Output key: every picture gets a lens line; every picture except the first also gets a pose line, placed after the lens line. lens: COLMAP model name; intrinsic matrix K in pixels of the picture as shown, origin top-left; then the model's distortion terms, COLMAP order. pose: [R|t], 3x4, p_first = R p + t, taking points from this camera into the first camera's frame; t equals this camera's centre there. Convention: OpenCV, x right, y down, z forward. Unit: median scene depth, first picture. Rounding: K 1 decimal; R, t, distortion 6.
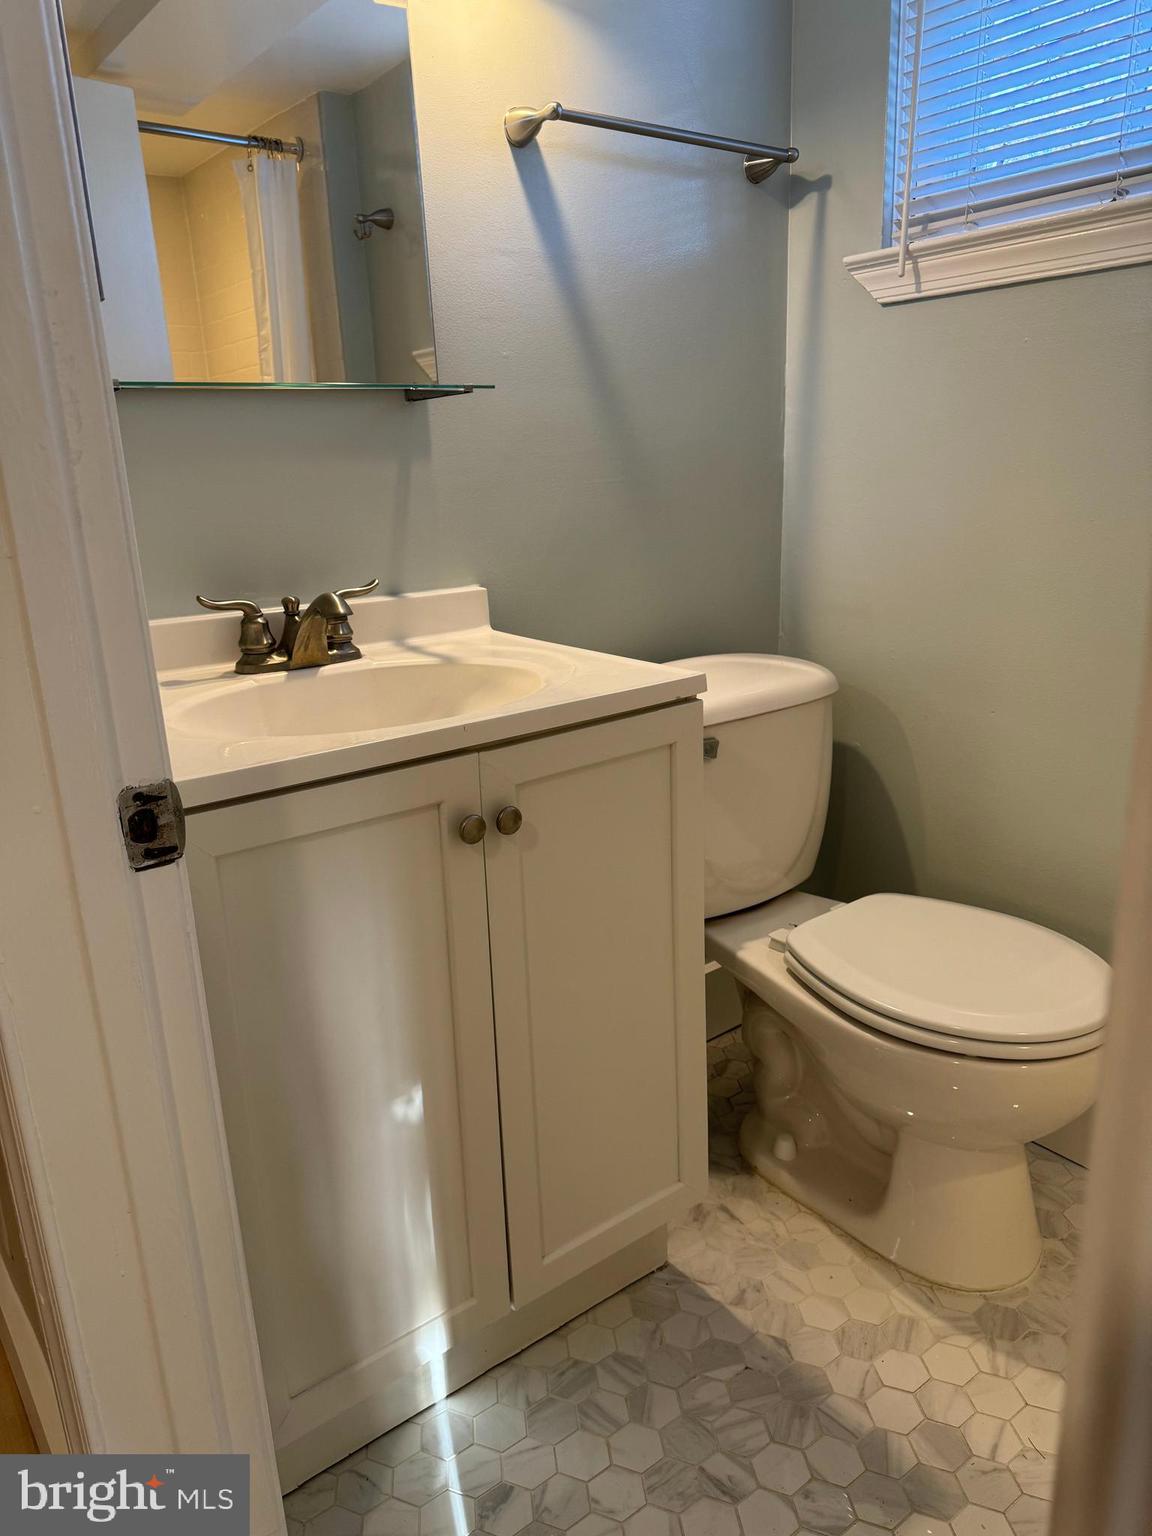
lens RADIAL K [[1100.0, 0, 576.0], [0, 1100.0, 768.0], [0, 0, 1]] dist [0.032402, -0.033095]
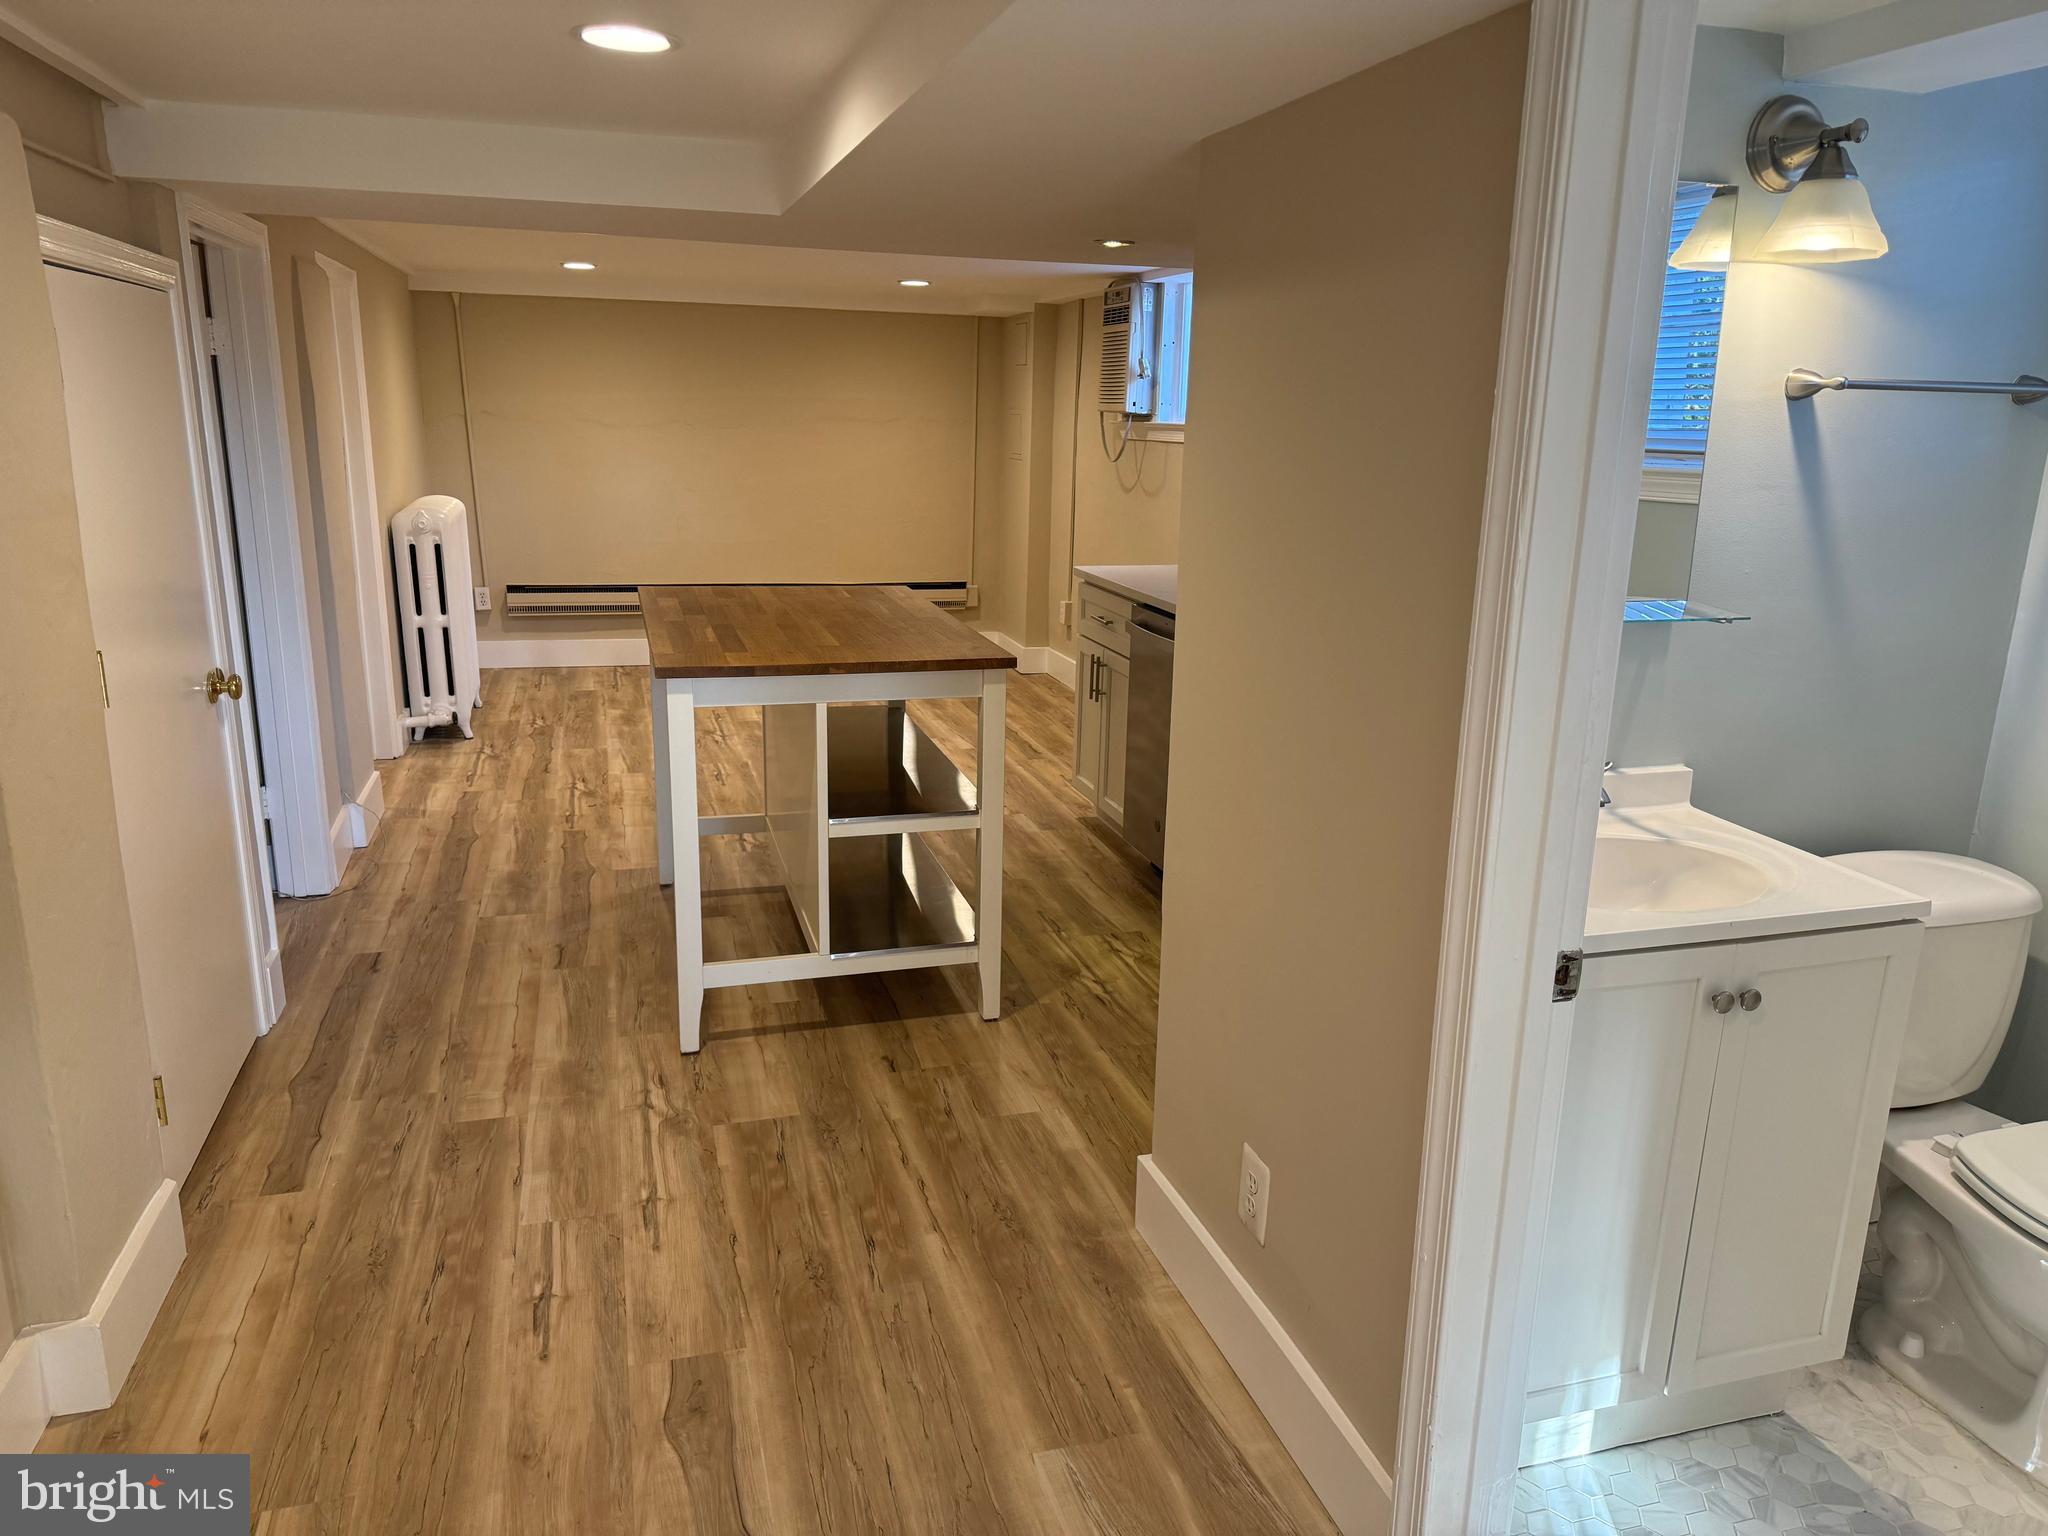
lens RADIAL K [[1418.7, 0, 1039.0], [0, 1418.7, 767.2], [0, 0, 1]] dist [0.061267, -0.054879]
pose [[0.934309, 0.151332, -0.322748, -0.242363], [-0.160177, 0.987088, -0.000858, -0.061353], [0.318451, 0.052498, 0.946485, -0.616809]]
